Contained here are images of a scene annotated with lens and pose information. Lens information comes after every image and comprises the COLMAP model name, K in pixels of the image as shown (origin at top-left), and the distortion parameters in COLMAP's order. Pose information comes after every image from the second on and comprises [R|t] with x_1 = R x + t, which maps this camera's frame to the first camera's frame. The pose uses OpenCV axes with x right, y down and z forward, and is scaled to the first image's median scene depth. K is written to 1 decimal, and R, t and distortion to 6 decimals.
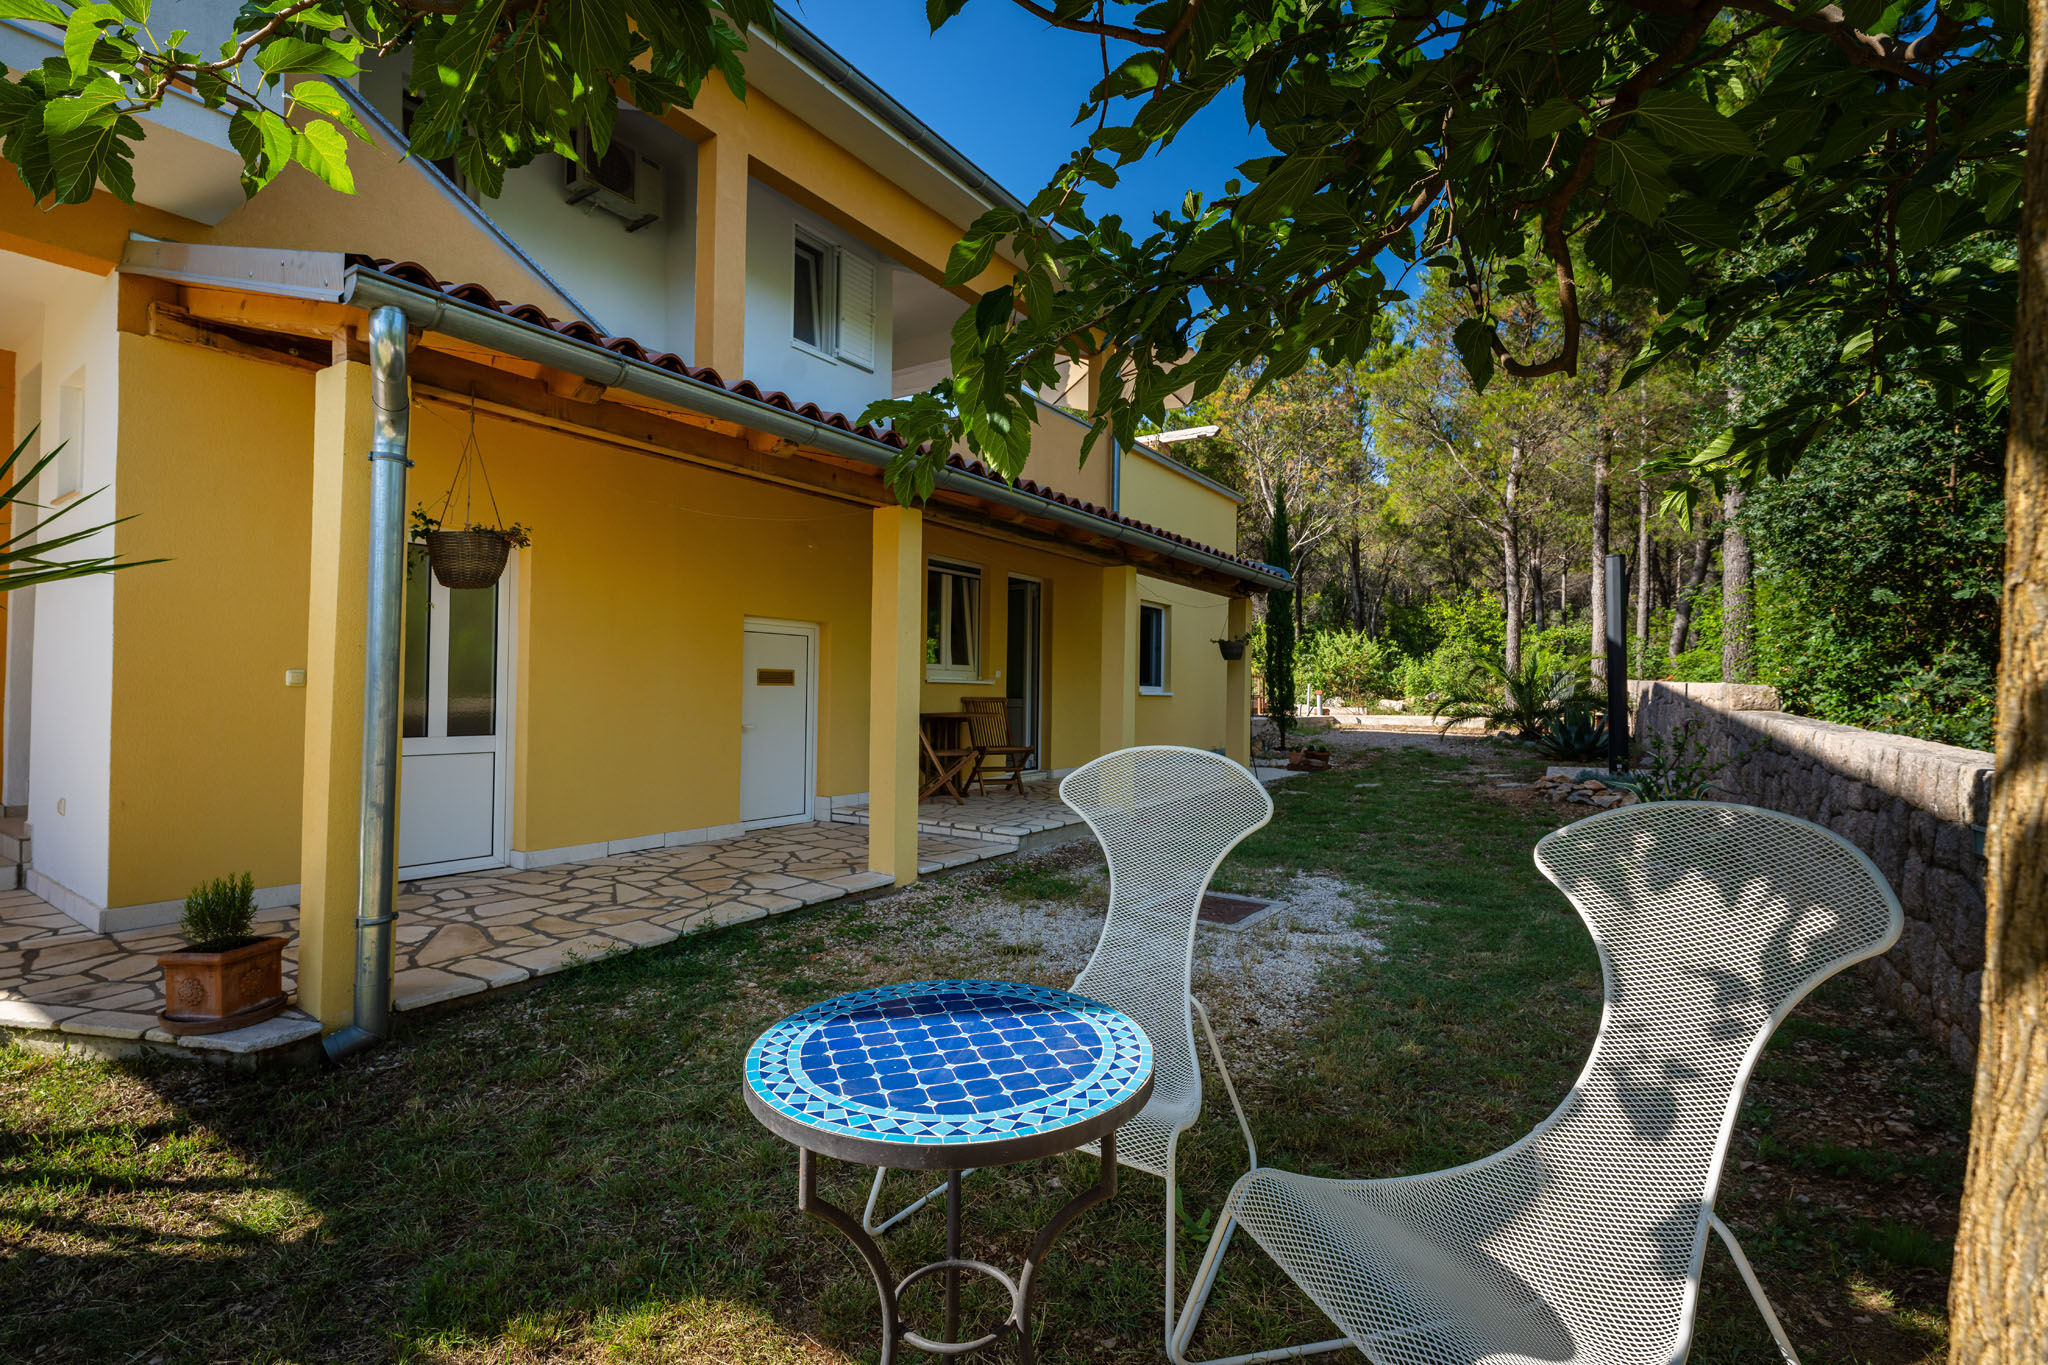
lens RADIAL K [[926.3, 0, 1024.8], [0, 926.3, 685.7], [0, 0, 1]] dist [-0.002322, -0.000191]
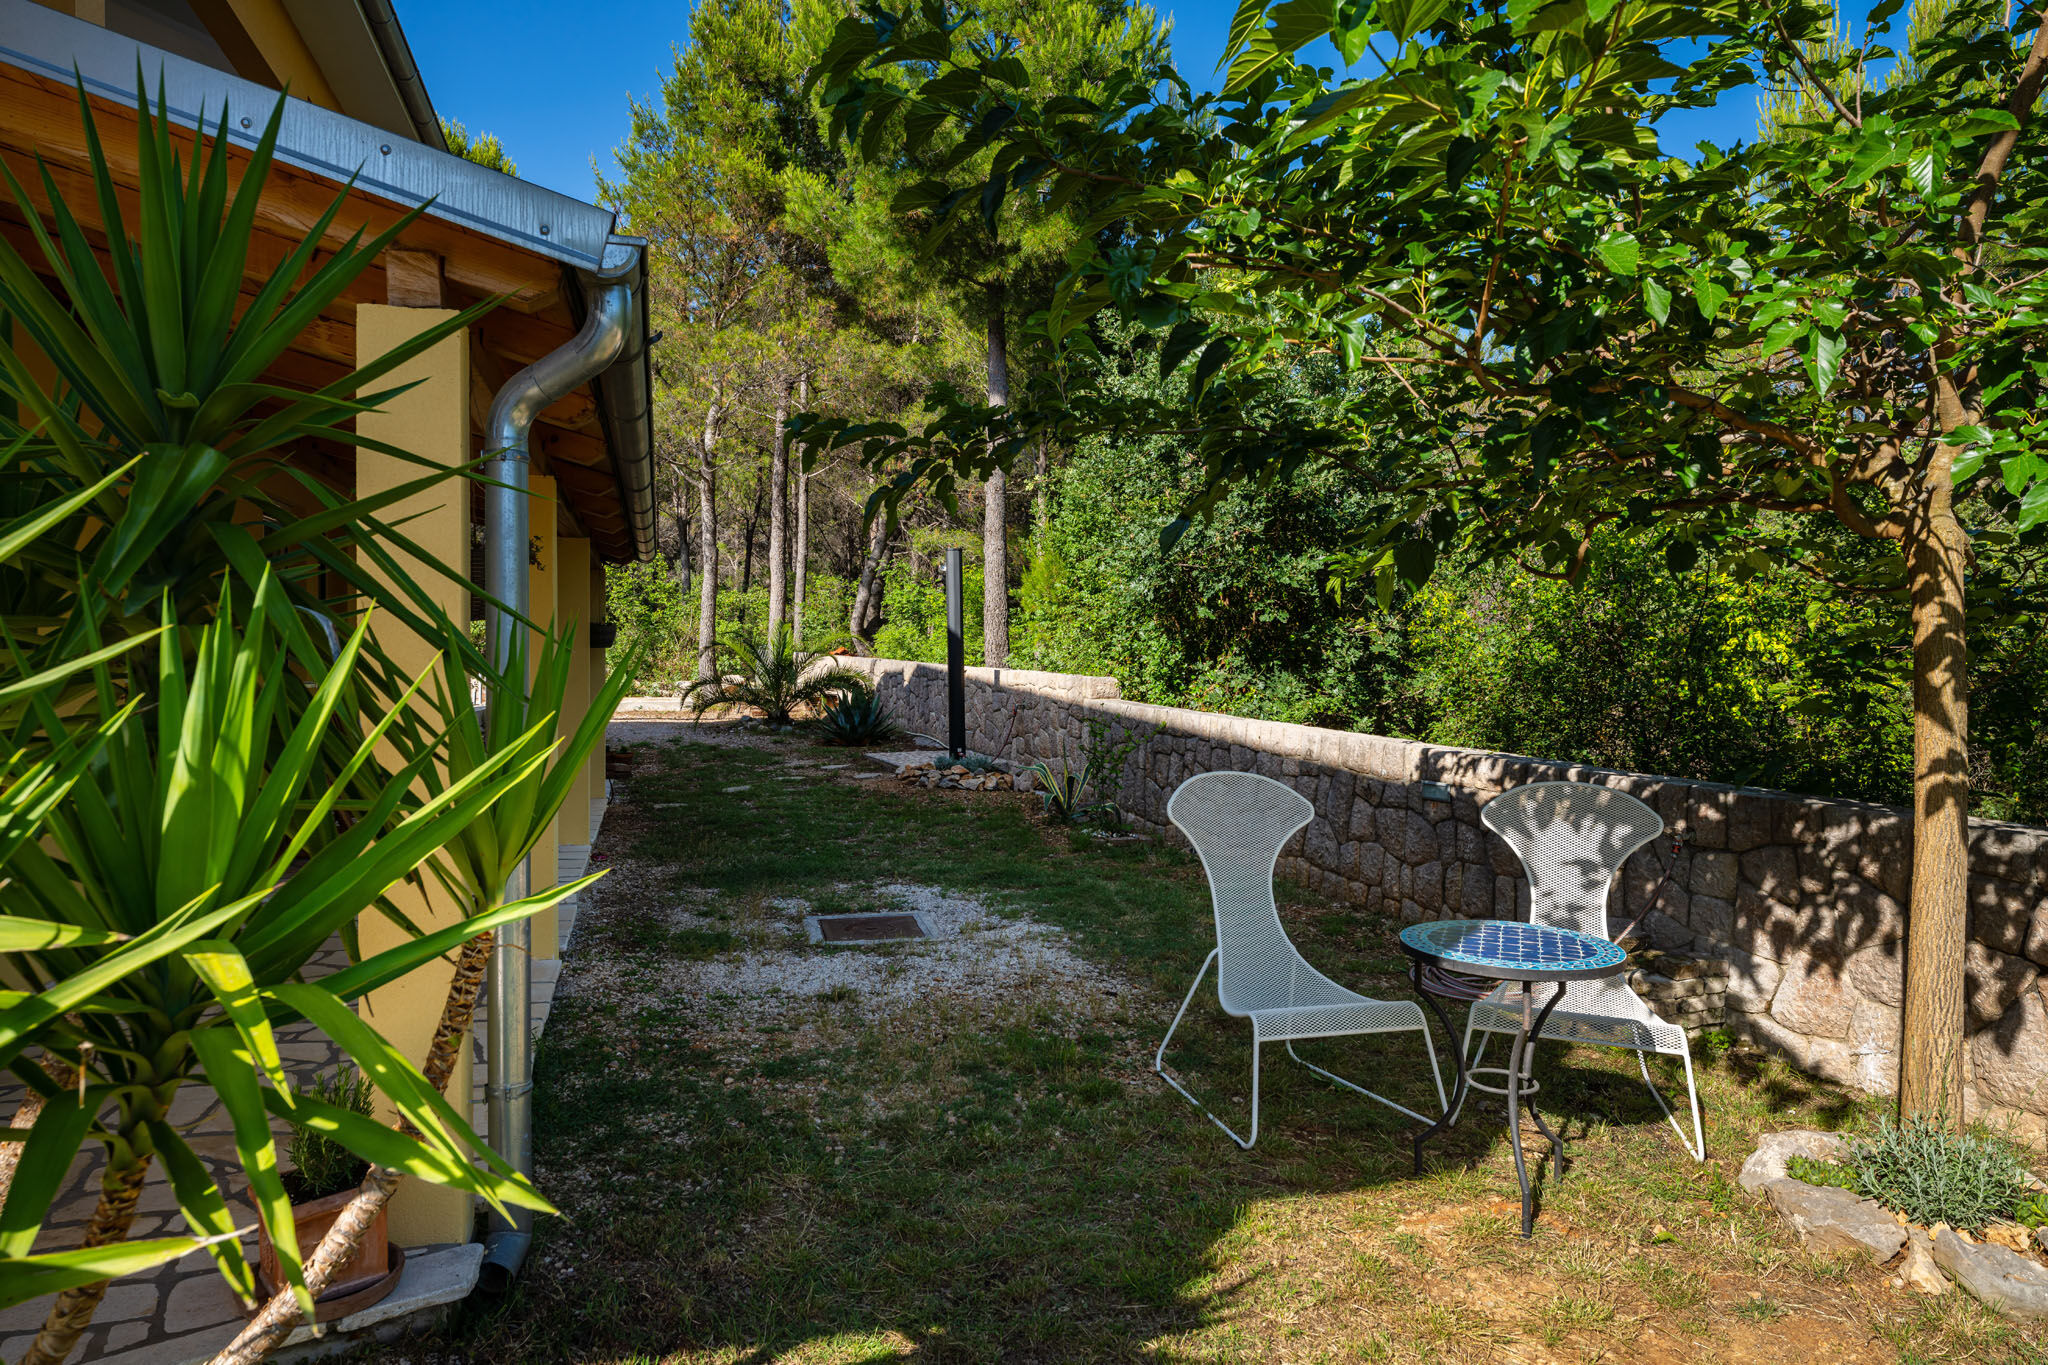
lens RADIAL K [[1258.0, 0, 1024.7], [0, 1258.0, 681.2], [0, 0, 1]] dist [0.002849, 0.000222]
pose [[0.647675, -0.021989, 0.761599, -2.212204], [-0.000892, 0.999561, 0.029619, -0.189720], [-0.761916, -0.019863, 0.647371, 0.075047]]
